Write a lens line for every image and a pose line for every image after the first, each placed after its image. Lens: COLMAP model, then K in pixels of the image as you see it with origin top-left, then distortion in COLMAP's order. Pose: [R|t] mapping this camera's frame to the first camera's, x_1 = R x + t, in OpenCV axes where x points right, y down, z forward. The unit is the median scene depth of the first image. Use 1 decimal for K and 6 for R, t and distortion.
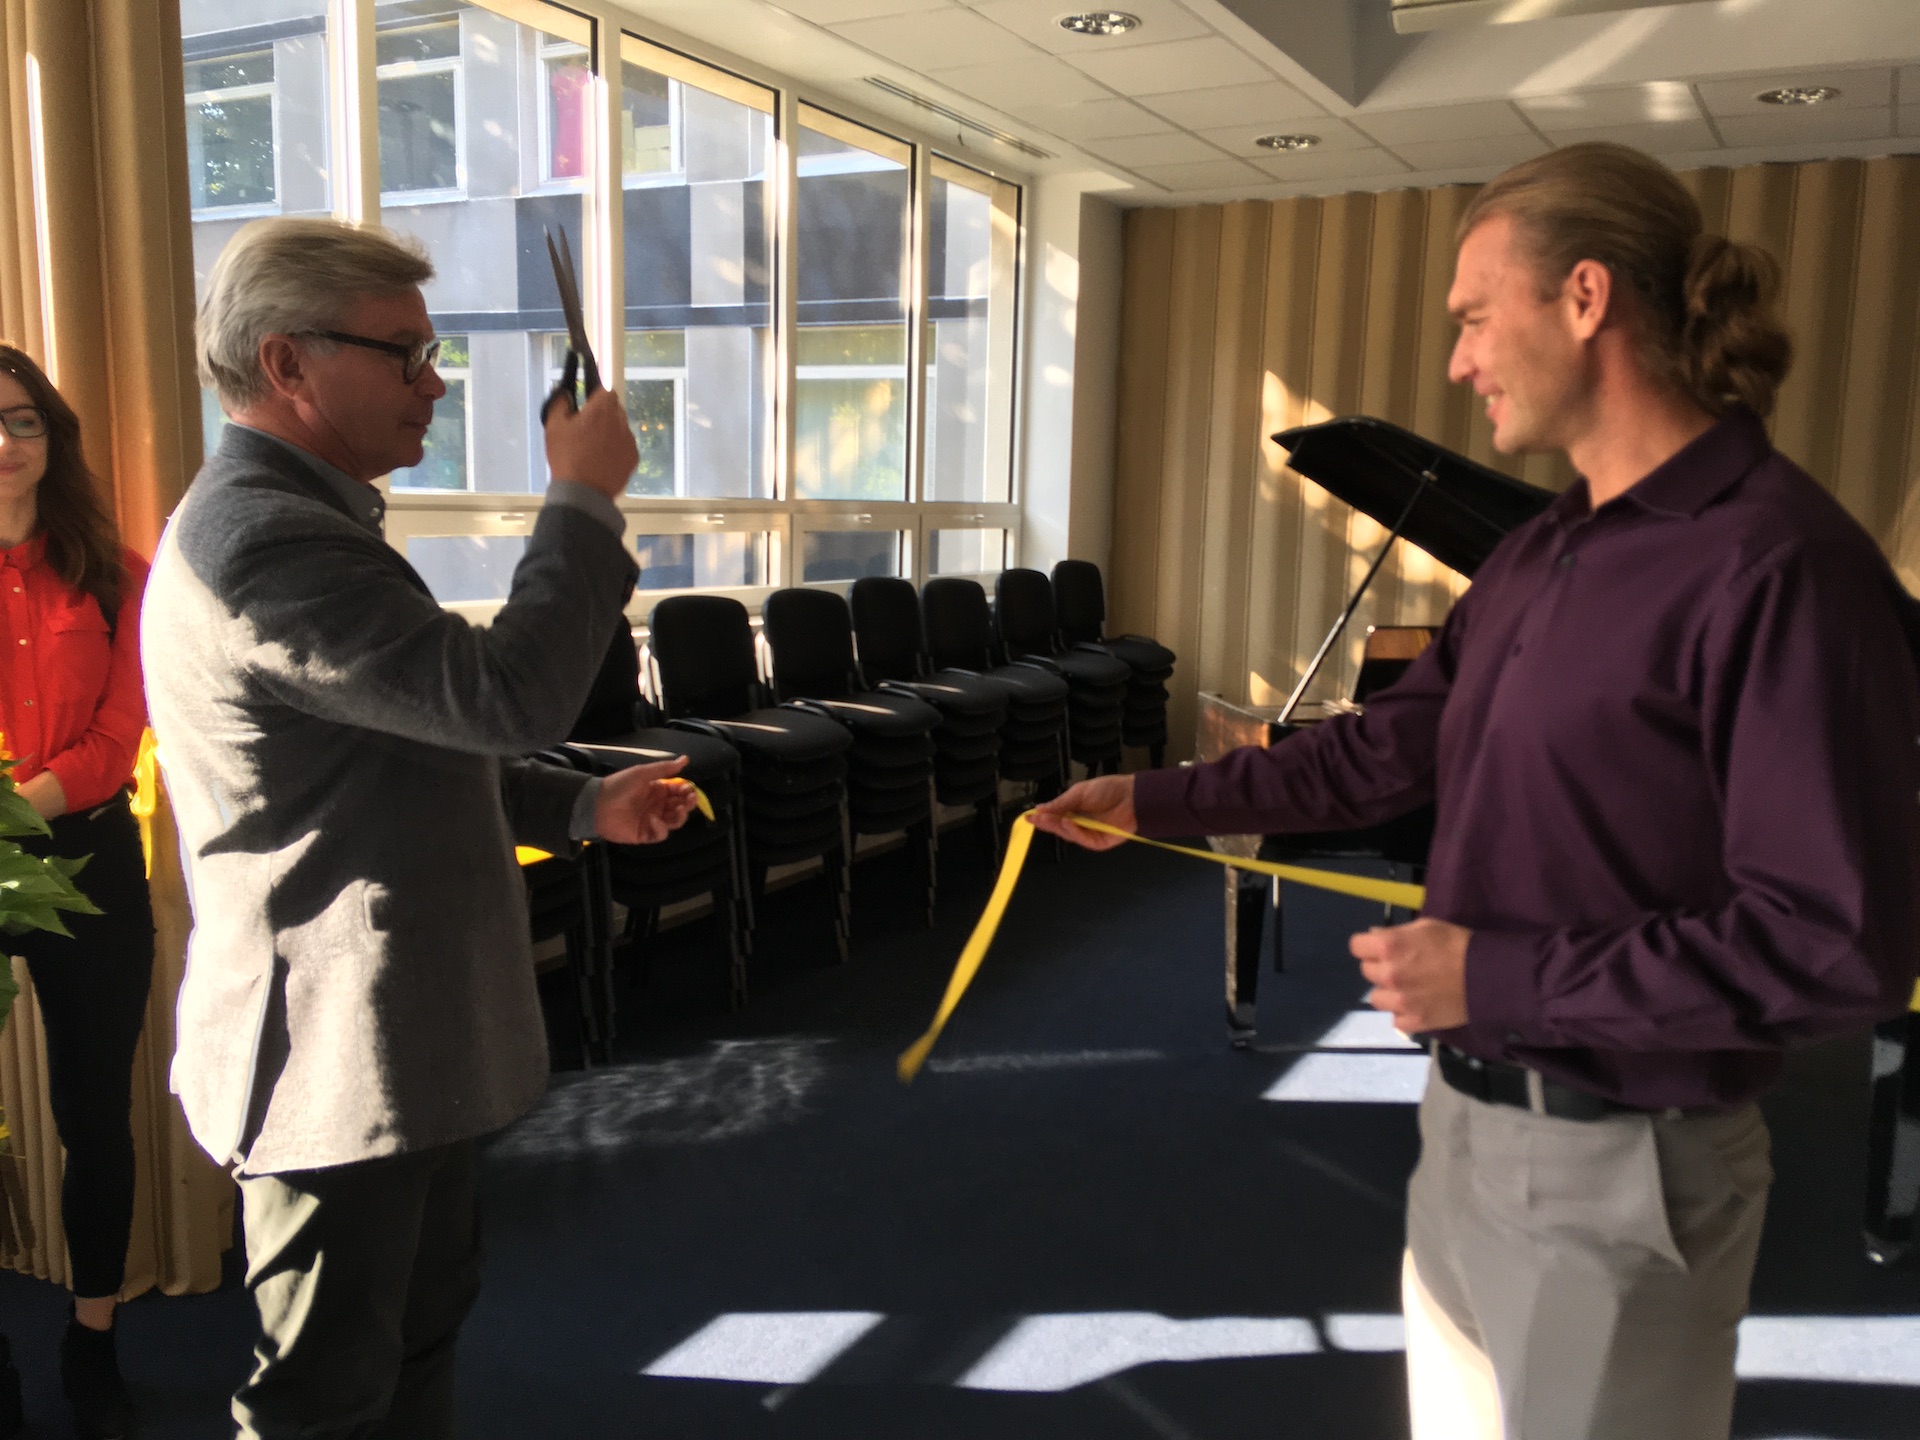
lens RADIAL K [[1610.8, 0, 960.6], [0, 1610.8, 723.1], [0, 0, 1]] dist [0.107207, -0.151011]
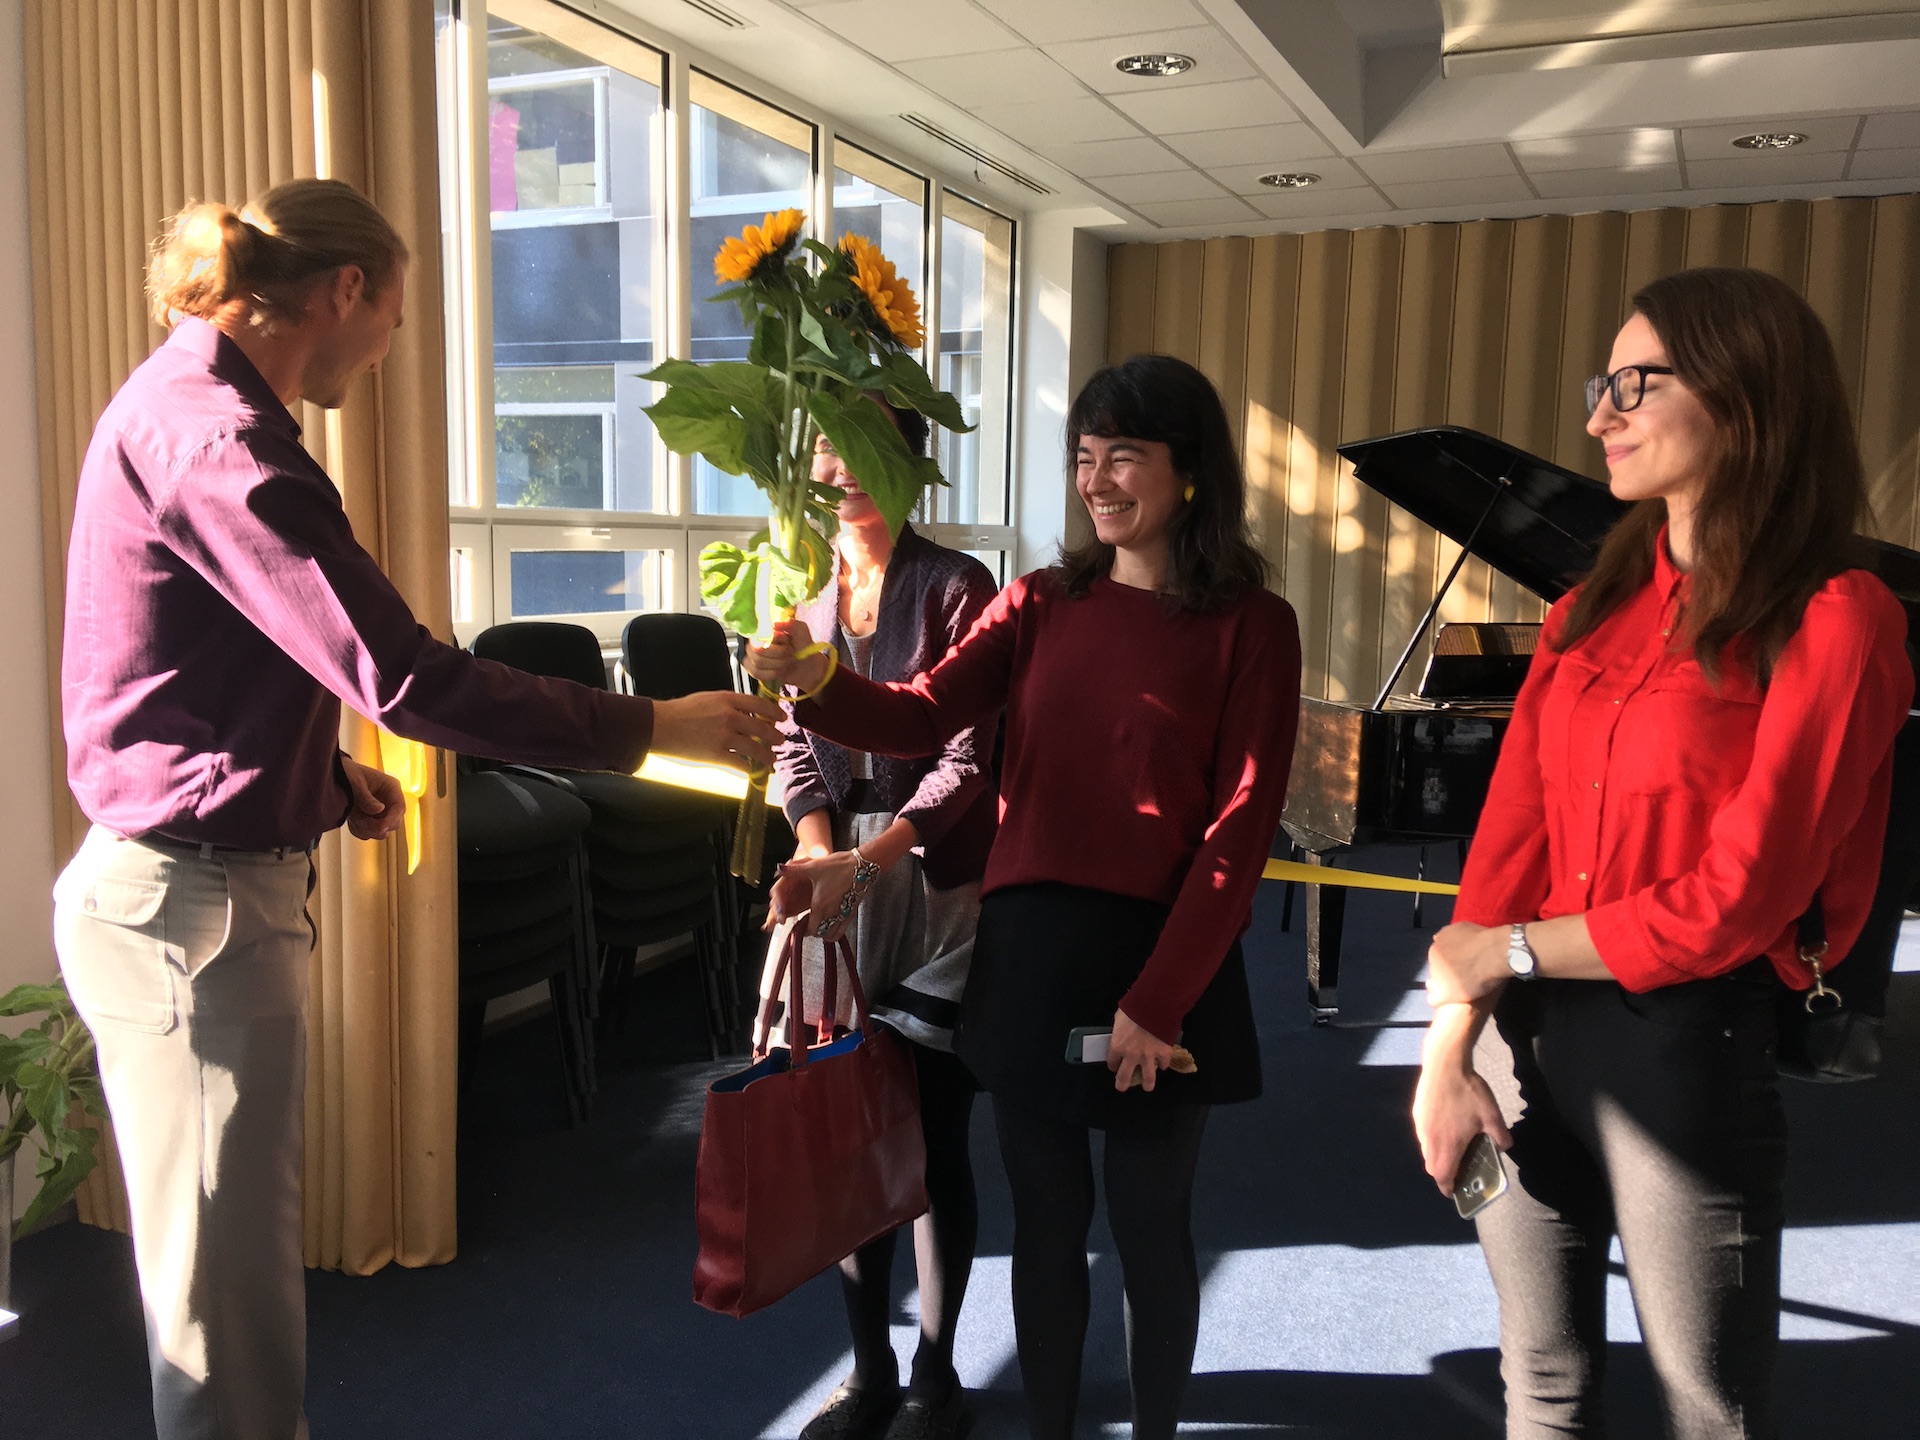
lens RADIAL K [[1622.3, 0, 955.5], [0, 1622.3, 716.9], [0, 0, 1]] dist [0.123647, -0.189367]
pose [[0.997026, -0.013676, 0.075849, -0.109974], [0.015979, 0.999427, -0.029852, 0.021213], [-0.075397, 0.030975, 0.996672, -0.036827]]
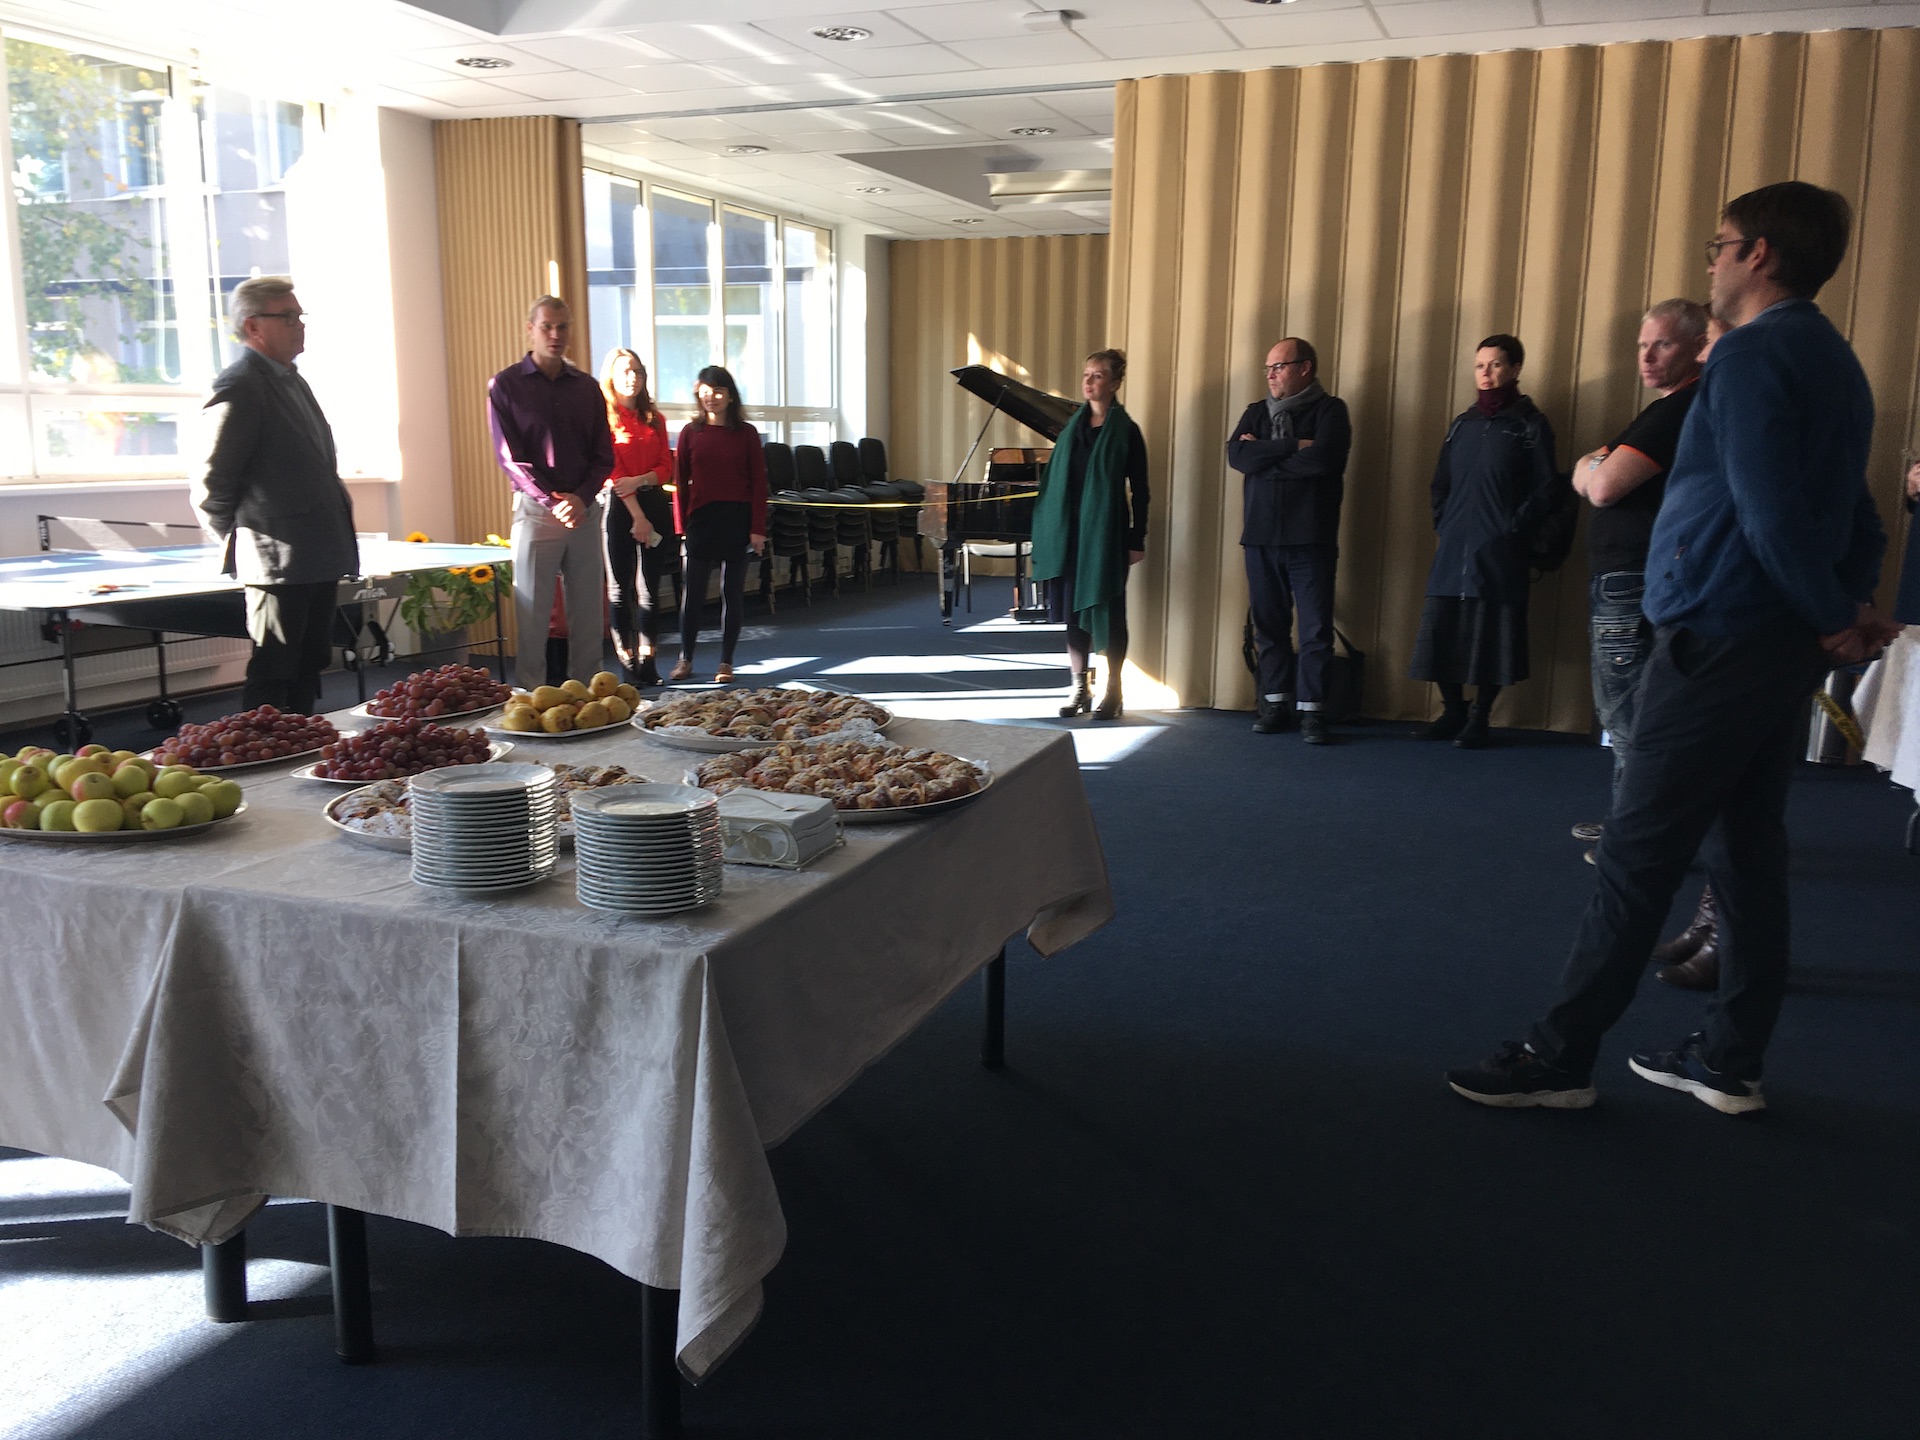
lens RADIAL K [[1622.6, 0, 959.3], [0, 1622.6, 714.5], [0, 0, 1]] dist [0.113153, -0.165892]
pose [[0.991563, -0.037408, 0.124109, -0.089188], [0.032710, 0.998677, 0.039681, 0.181920], [-0.125429, -0.035286, 0.991475, -1.096498]]
